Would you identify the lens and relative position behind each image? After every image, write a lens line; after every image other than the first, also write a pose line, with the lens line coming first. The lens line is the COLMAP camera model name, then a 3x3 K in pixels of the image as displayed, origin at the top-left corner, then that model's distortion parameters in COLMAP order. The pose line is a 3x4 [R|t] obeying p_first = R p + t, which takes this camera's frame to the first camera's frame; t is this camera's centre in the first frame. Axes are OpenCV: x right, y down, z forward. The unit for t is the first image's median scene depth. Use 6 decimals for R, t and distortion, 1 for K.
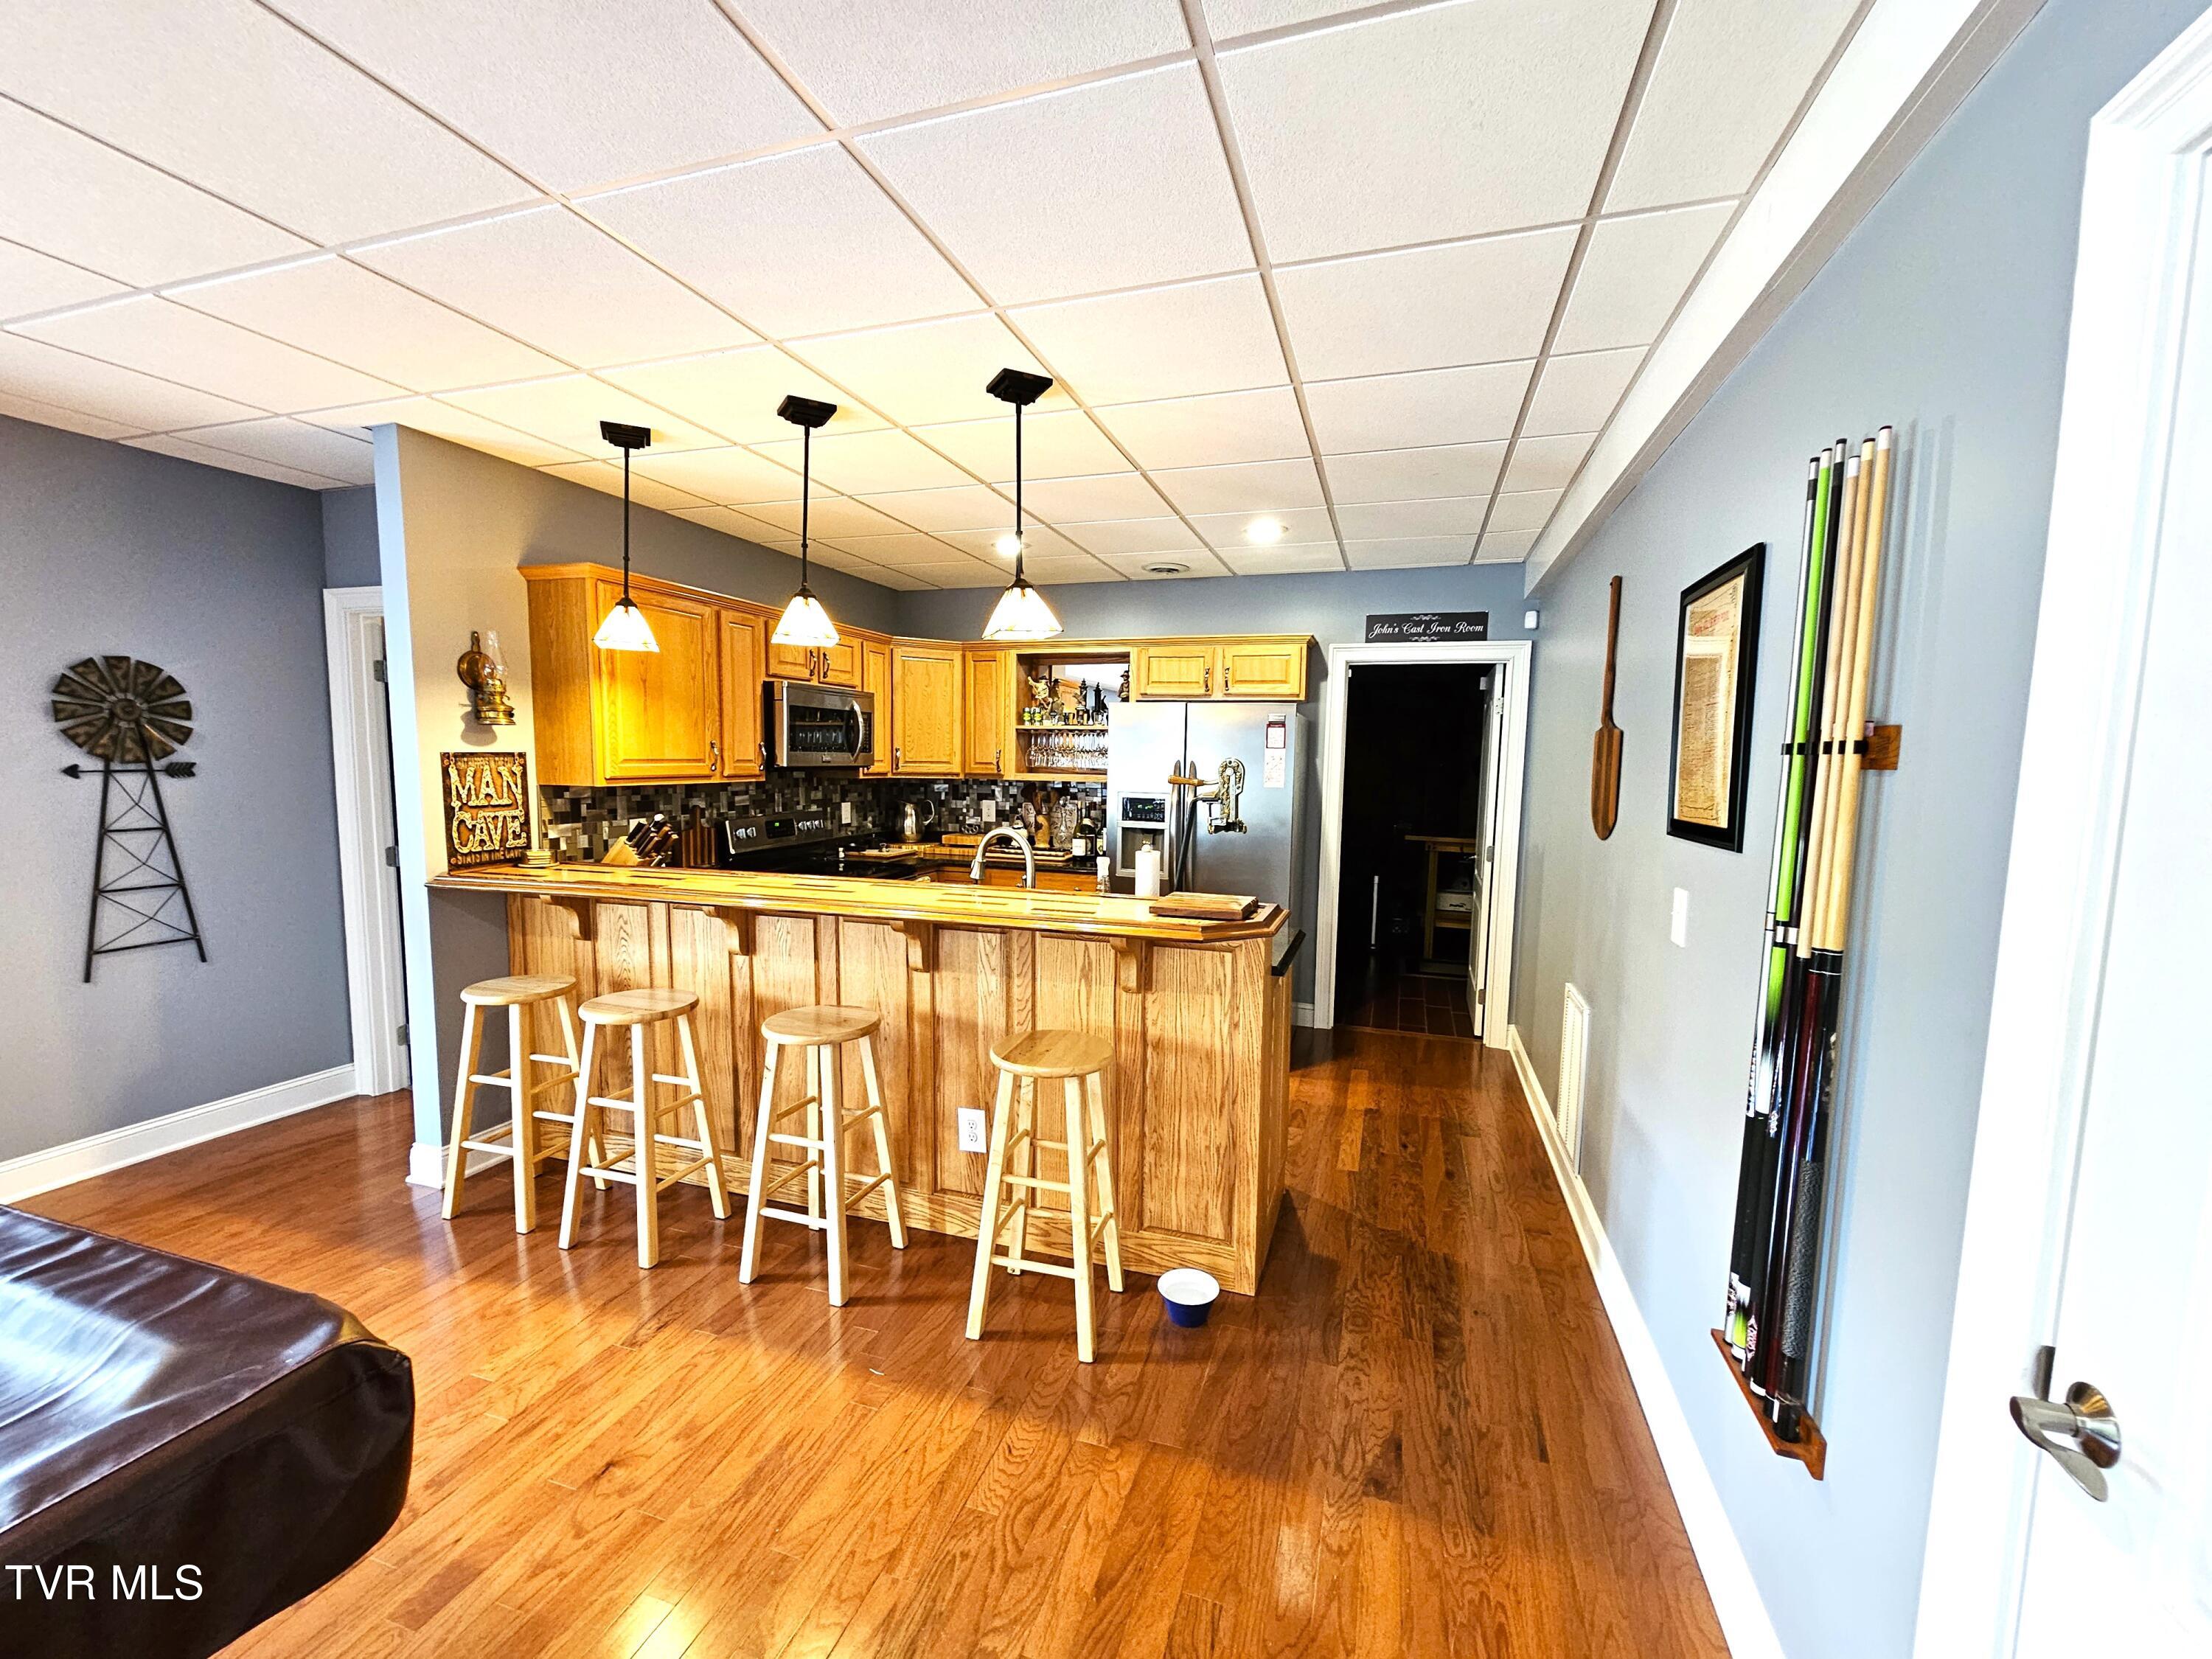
lens RADIAL K [[902.9, 0, 1101.3], [0, 902.9, 844.5], [0, 0, 1]] dist [-0.004534, 0.001773]
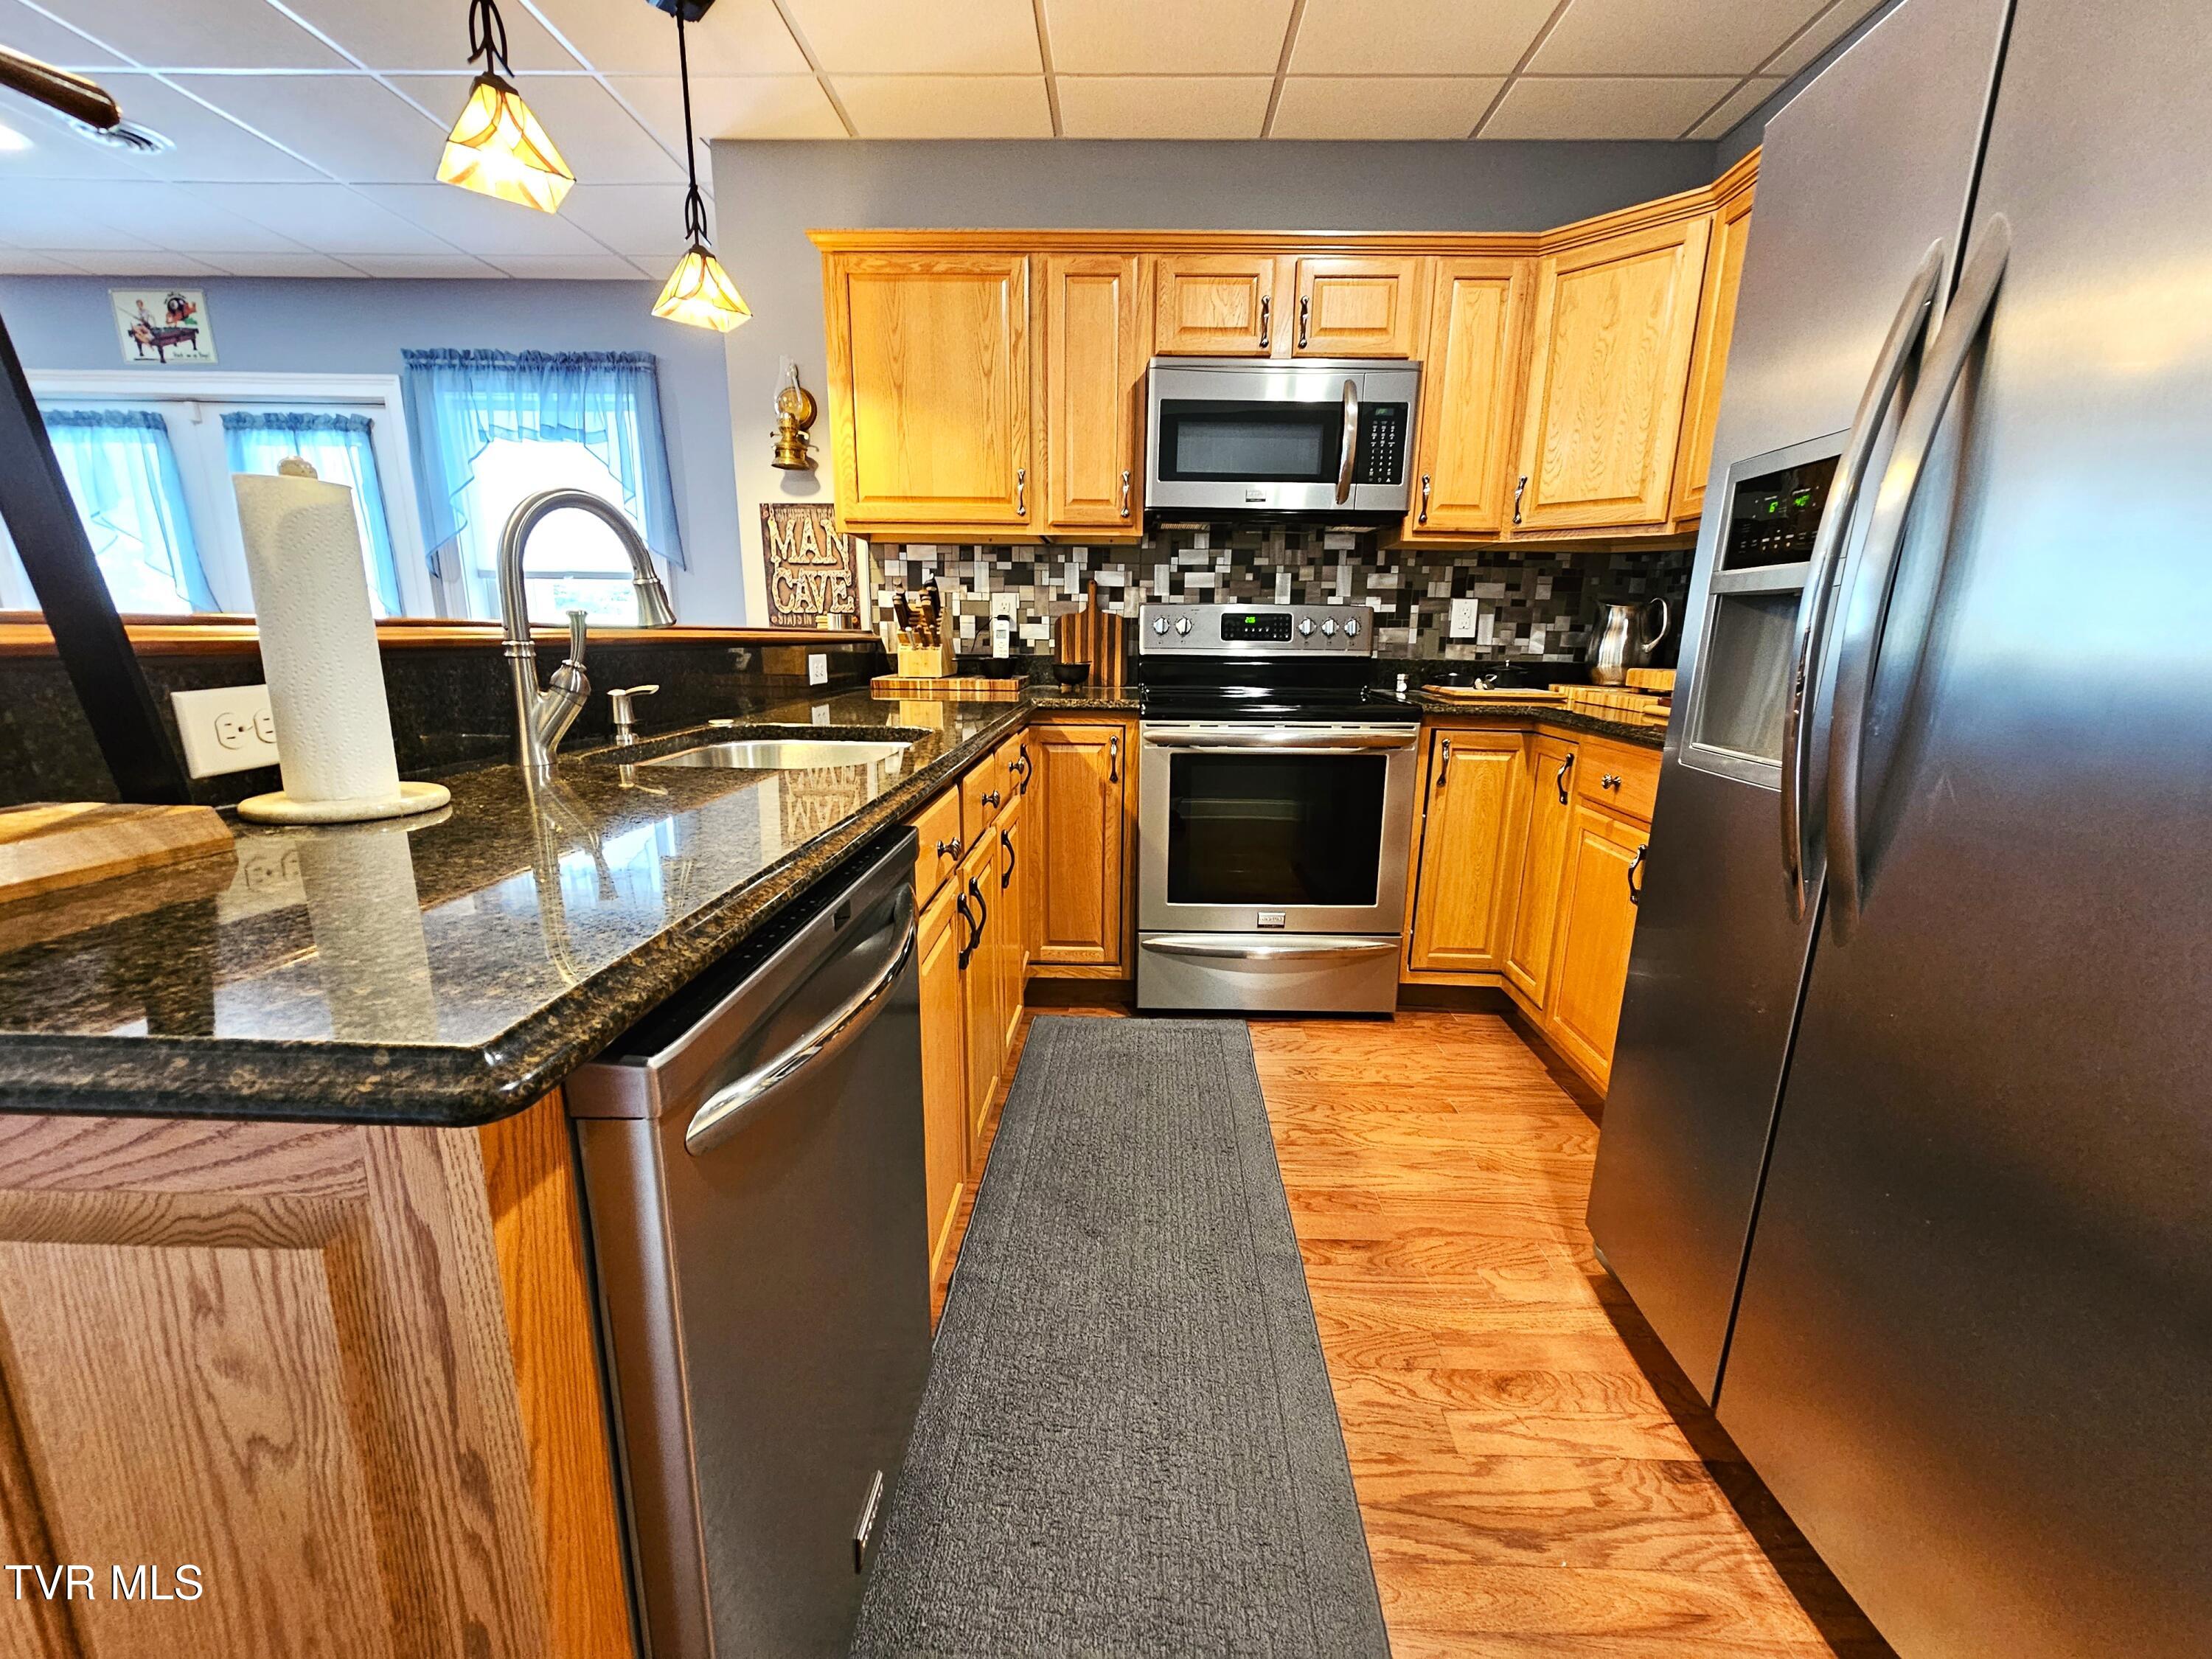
lens RADIAL K [[902.9, 0, 1108.9], [0, 902.9, 832.4], [0, 0, 1]] dist [-0.004534, 0.001773]
pose [[0.289670, 0.196211, -0.936799, 0.229855], [-0.105390, 0.979349, 0.172535, 0.024418], [0.951307, 0.048751, 0.304367, 0.697737]]
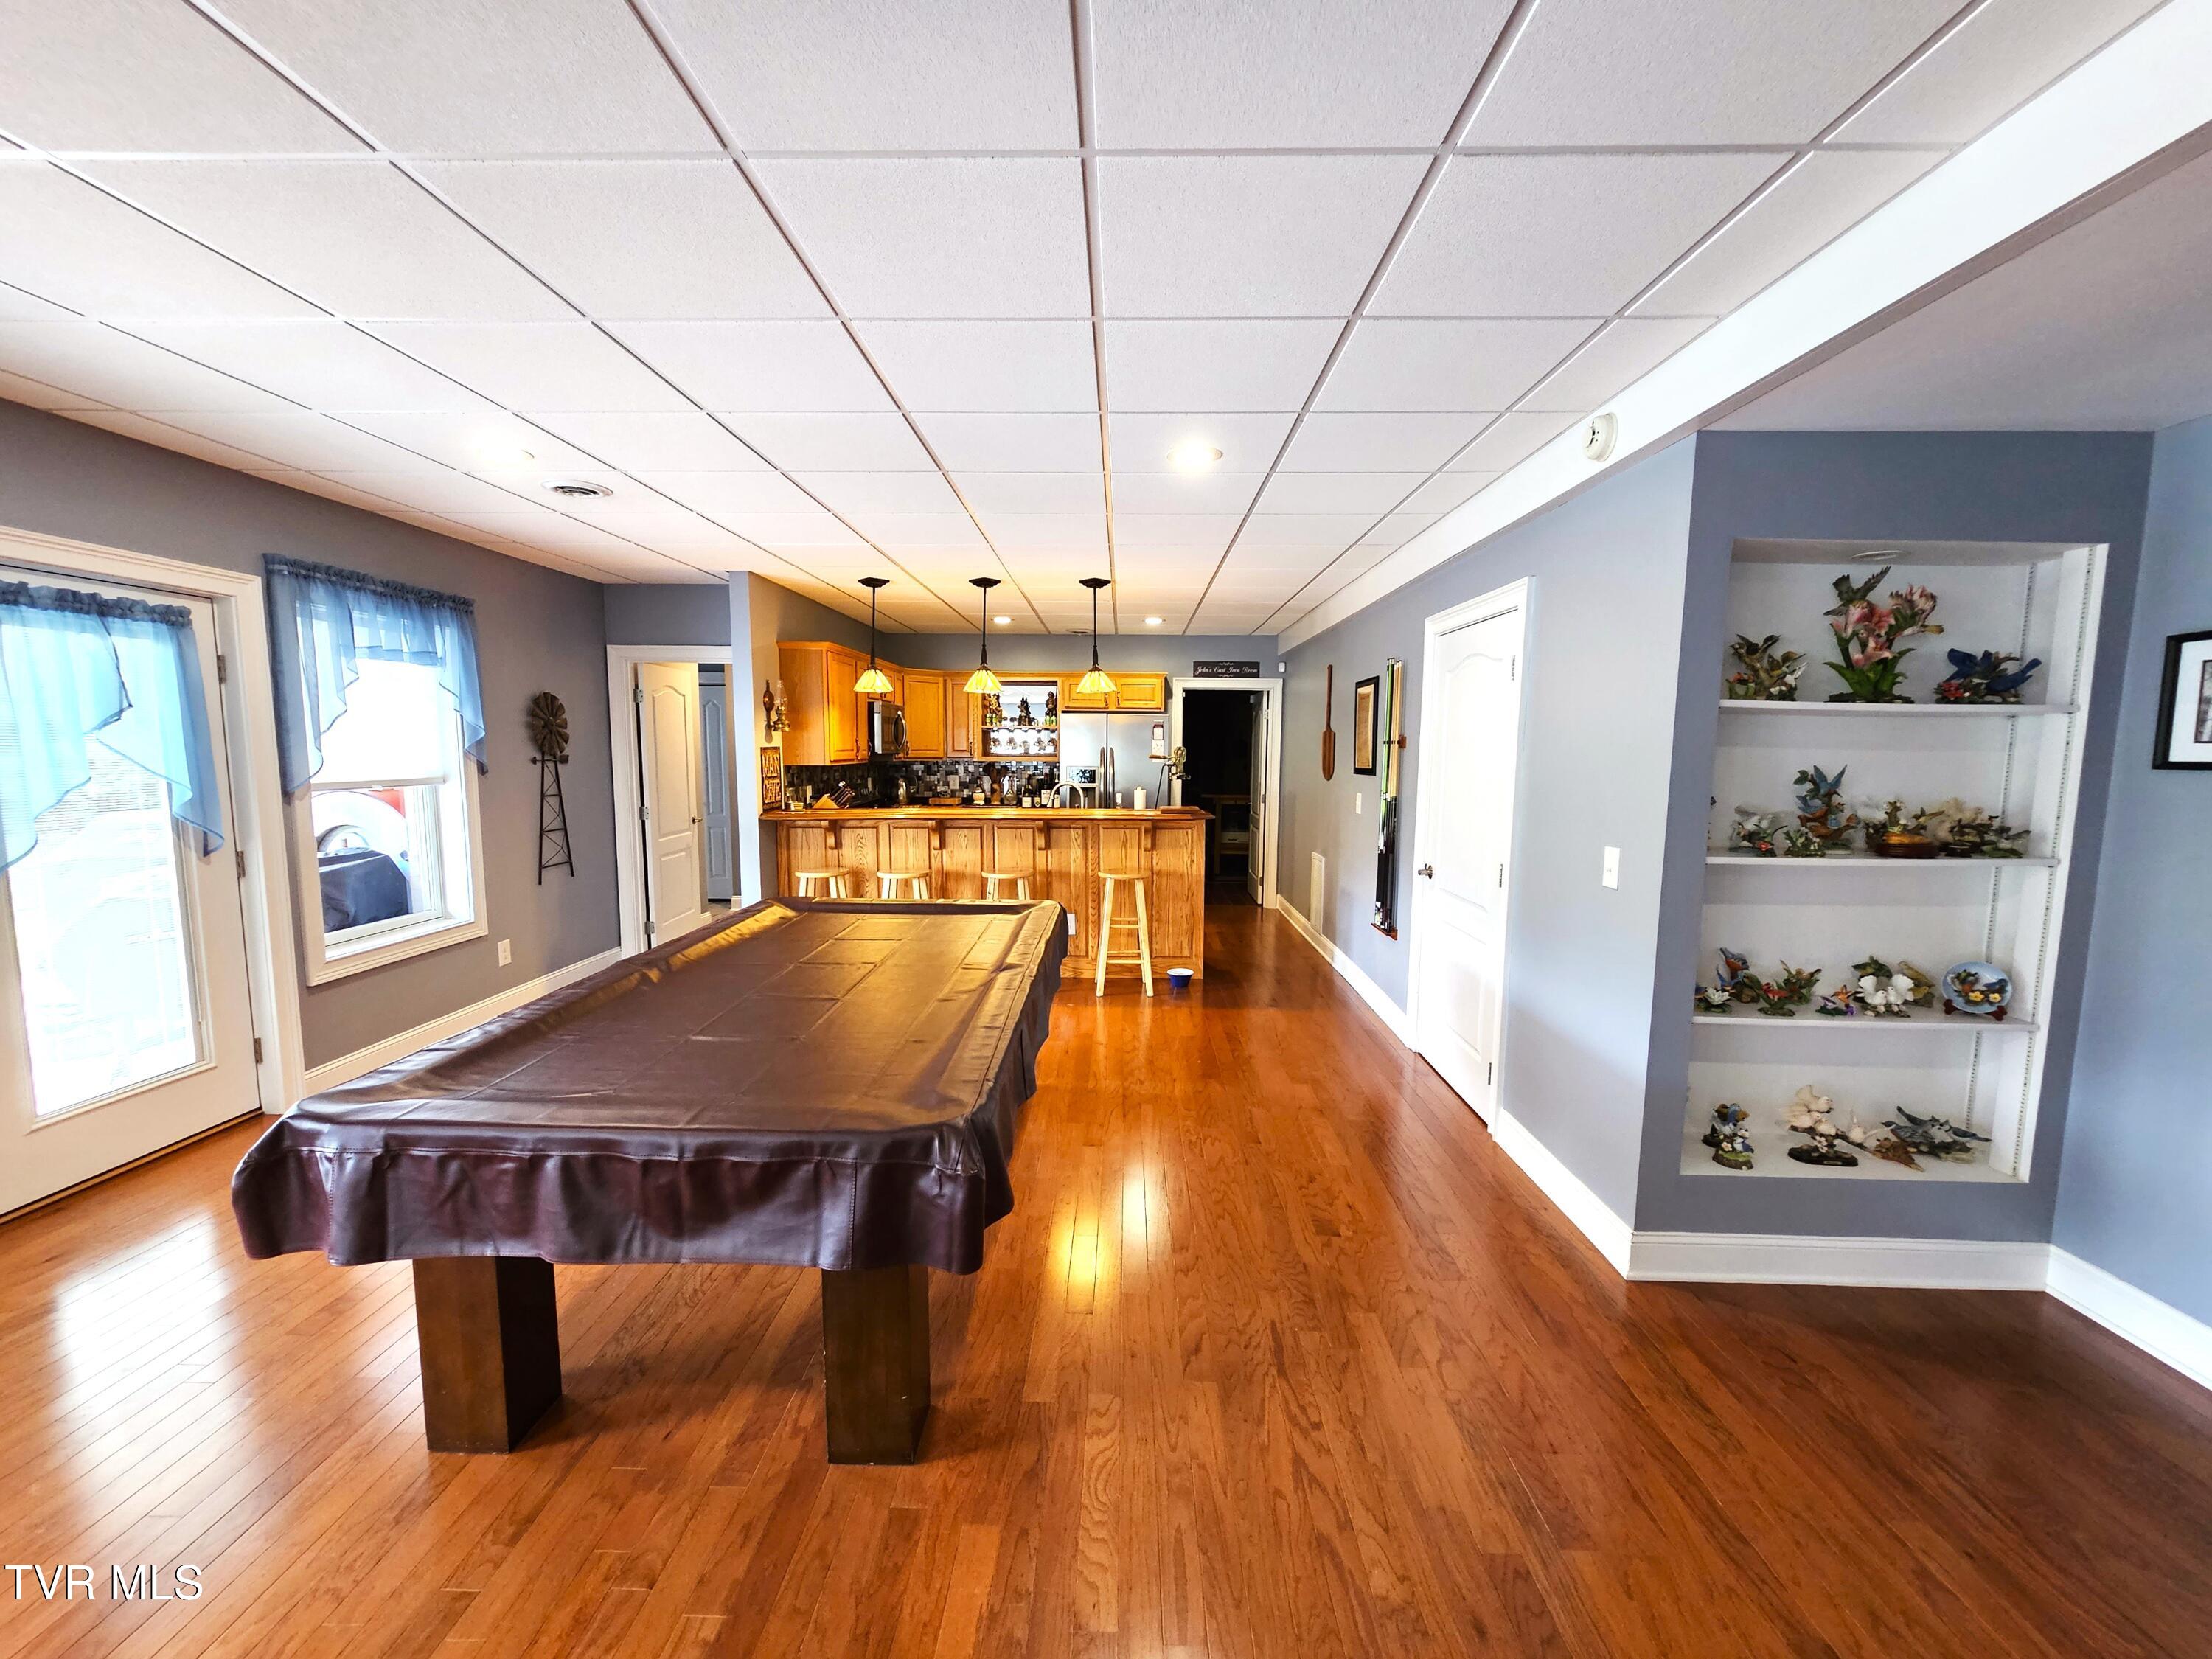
lens RADIAL K [[902.9, 0, 1100.5], [0, 902.9, 834.5], [0, 0, 1]] dist [-0.004534, 0.001773]
pose [[0.957490, -0.038040, 0.285948, -0.385867], [0.036712, 0.999276, 0.010008, 0.051766], [-0.286122, 0.000915, 0.958193, -0.602993]]
